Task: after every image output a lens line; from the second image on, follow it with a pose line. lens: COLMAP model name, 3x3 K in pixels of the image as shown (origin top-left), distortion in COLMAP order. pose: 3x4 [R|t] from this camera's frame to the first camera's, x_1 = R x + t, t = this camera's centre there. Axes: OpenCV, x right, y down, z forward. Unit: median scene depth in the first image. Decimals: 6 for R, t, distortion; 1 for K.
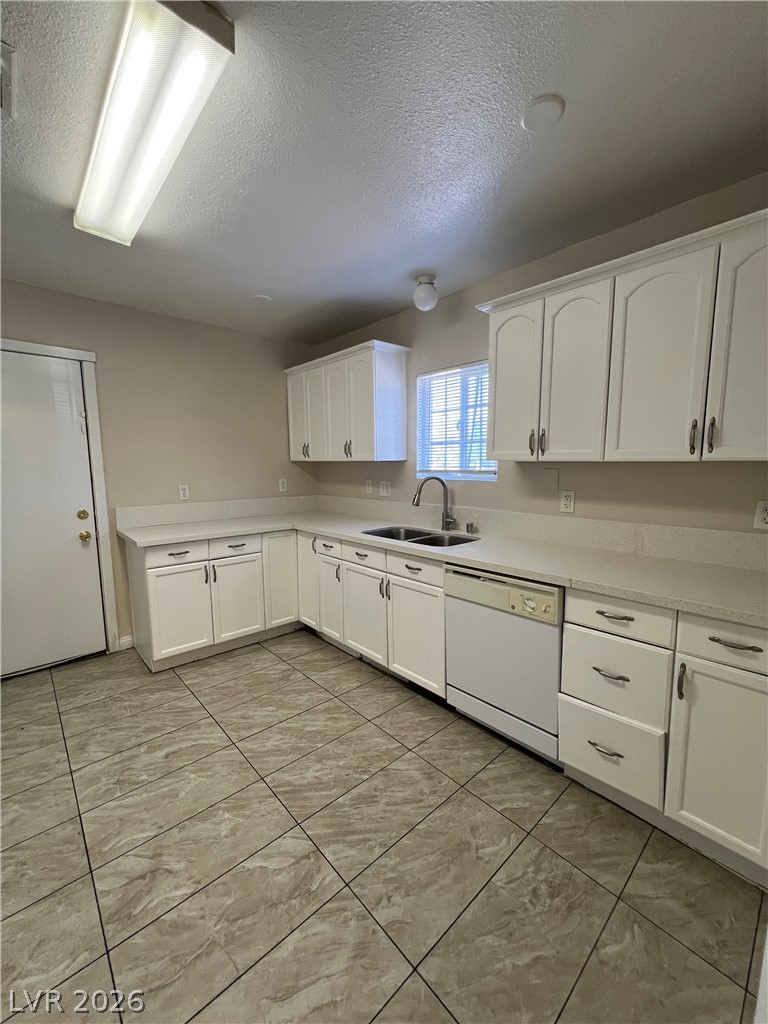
lens RADIAL K [[409.6, 0, 386.3], [0, 409.6, 514.2], [0, 0, 1]] dist [-0.003665, 0.000996]
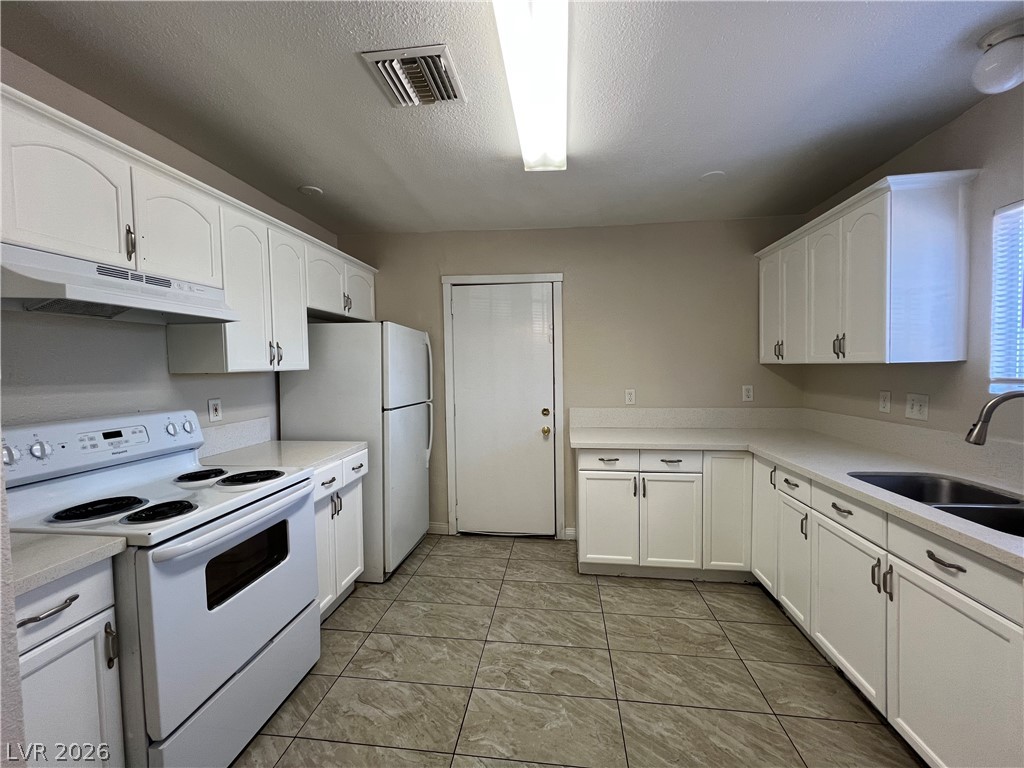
lens RADIAL K [[409.6, 0, 513.2], [0, 409.6, 382.8], [0, 0, 1]] dist [-0.003665, 0.000996]
pose [[0.652617, 0.024044, -0.757306, 0.081334], [-0.083832, 0.995651, -0.040632, -0.028150], [0.753036, 0.090004, 0.651794, 0.170679]]
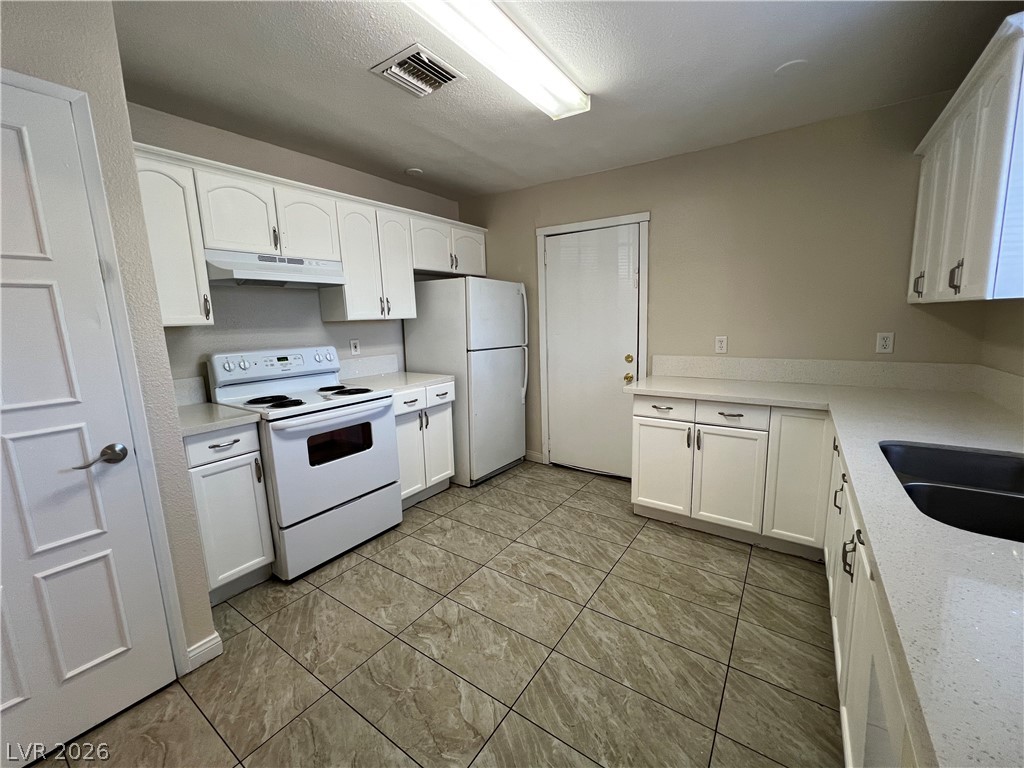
lens RADIAL K [[409.6, 0, 513.7], [0, 409.6, 382.9], [0, 0, 1]] dist [-0.003665, 0.000996]
pose [[0.229341, 0.147107, -0.962165, 0.326200], [-0.096649, 0.987070, 0.127877, -0.050204], [0.968536, 0.063665, 0.240593, 0.423833]]
